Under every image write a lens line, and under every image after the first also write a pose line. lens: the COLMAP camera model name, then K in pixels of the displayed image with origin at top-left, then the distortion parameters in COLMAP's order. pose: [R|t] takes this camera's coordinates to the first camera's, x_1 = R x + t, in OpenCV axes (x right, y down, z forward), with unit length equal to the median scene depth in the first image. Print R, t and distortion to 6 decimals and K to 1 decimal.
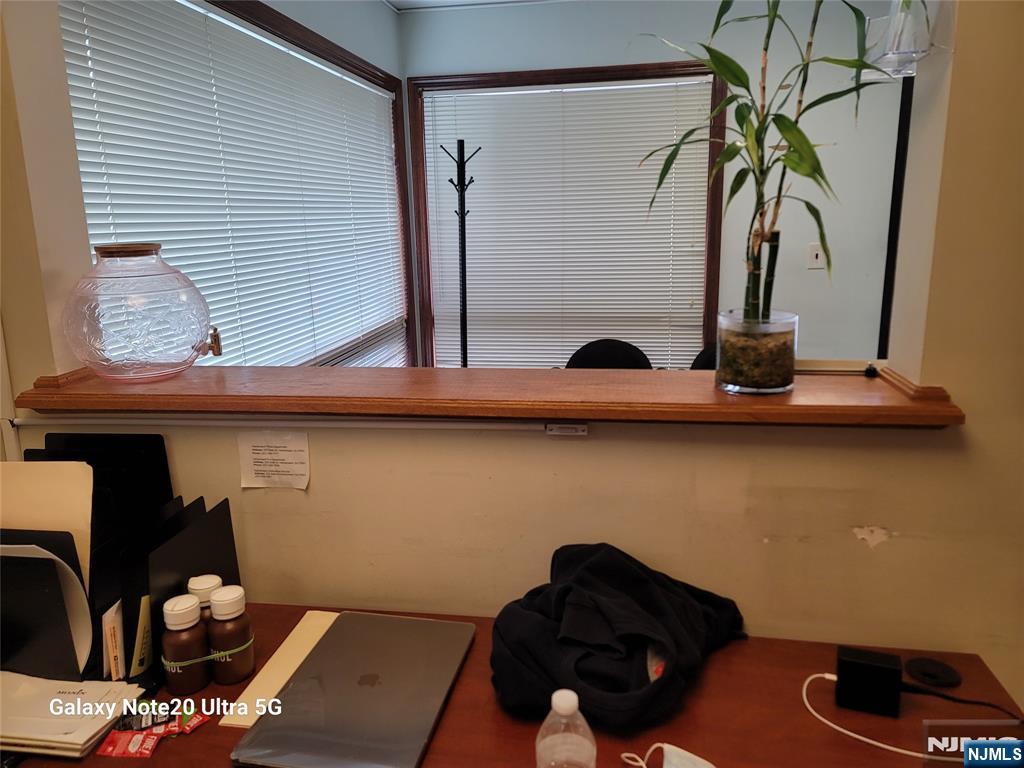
lens RADIAL K [[743.3, 0, 507.8], [0, 743.3, 354.9], [0, 0, 1]] dist [0.018035, -0.001181]
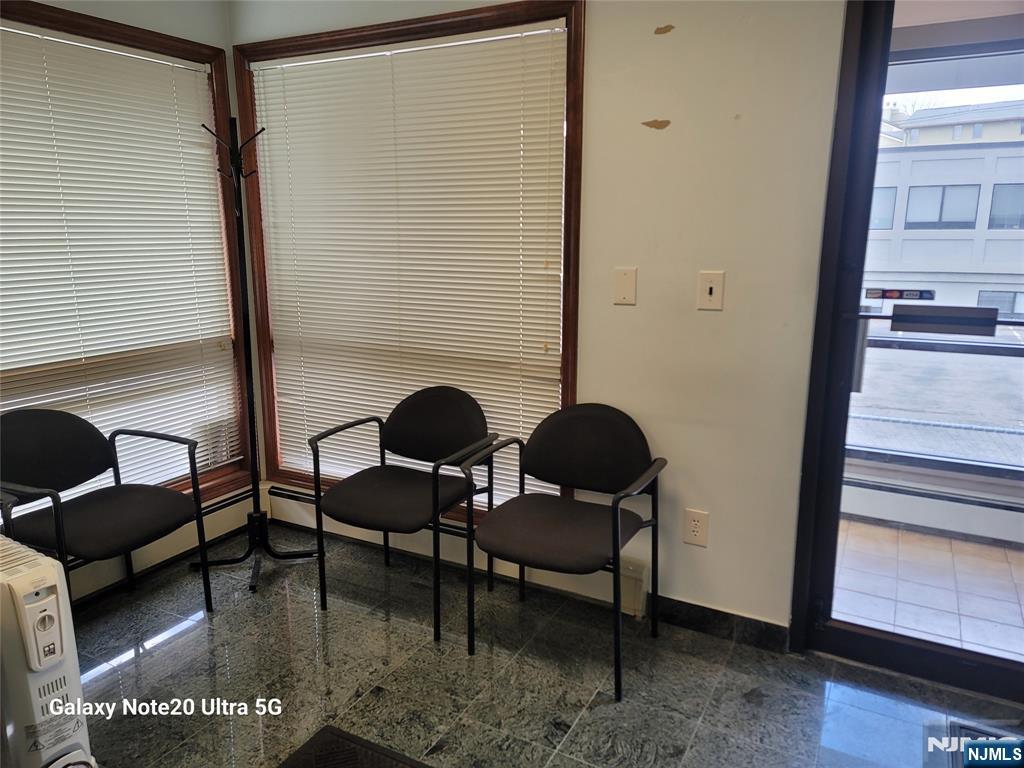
lens RADIAL K [[743.3, 0, 512.8], [0, 743.3, 399.5], [0, 0, 1]] dist [0.018035, -0.001181]
pose [[0.946391, 0.099190, -0.307418, 0.444340], [-0.089582, 0.994951, 0.045247, -0.048976], [0.310354, -0.015282, 0.950498, 0.304104]]
